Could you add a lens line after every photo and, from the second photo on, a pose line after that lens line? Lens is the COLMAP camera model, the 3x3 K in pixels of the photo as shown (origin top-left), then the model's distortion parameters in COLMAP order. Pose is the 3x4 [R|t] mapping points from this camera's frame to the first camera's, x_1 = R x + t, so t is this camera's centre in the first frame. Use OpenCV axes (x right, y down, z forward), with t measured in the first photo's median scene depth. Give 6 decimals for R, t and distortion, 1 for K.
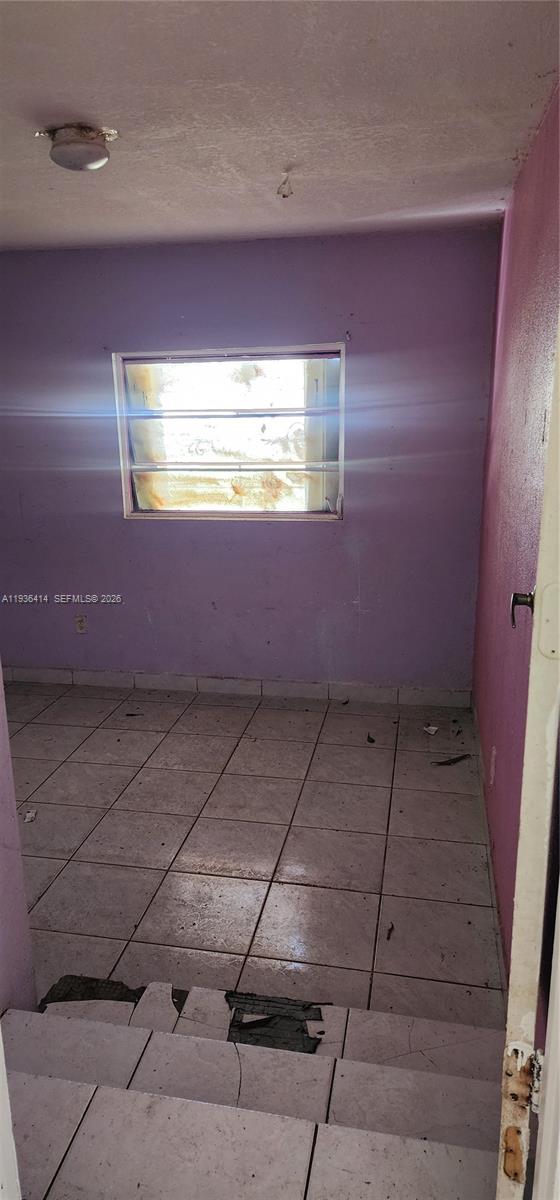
lens RADIAL K [[788.2, 0, 275.9], [0, 788.2, 598.9], [0, 0, 1]] dist [0.058221, -0.050191]
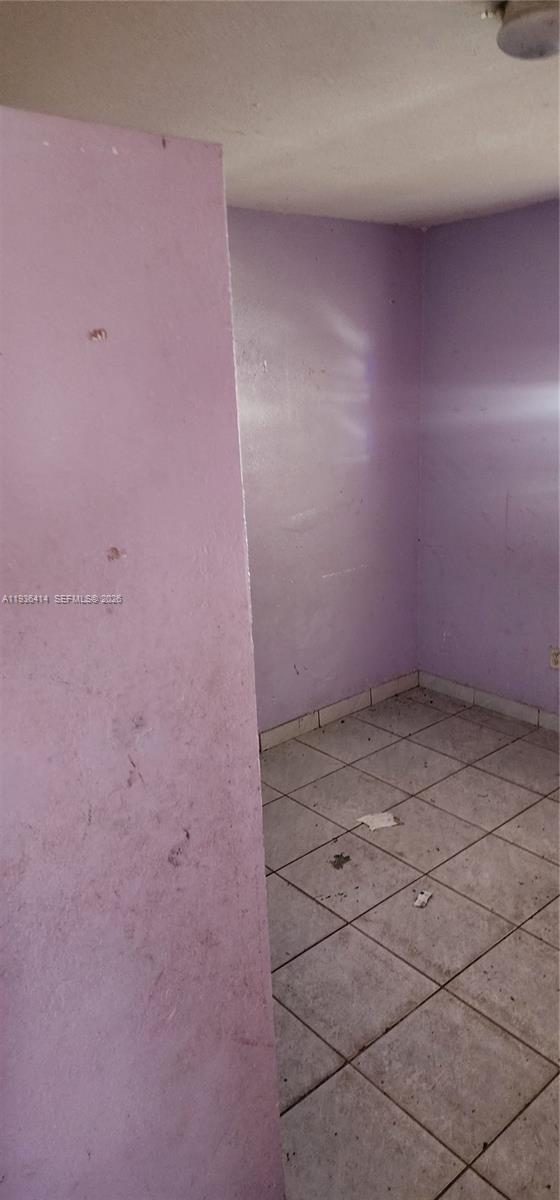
lens RADIAL K [[788.2, 0, 284.3], [0, 788.2, 599.8], [0, 0, 1]] dist [0.058221, -0.050191]
pose [[0.776729, 0.140831, -0.613889, 0.046766], [-0.115981, 0.989995, 0.080367, -0.091279], [0.619065, 0.008776, 0.785291, 0.273017]]
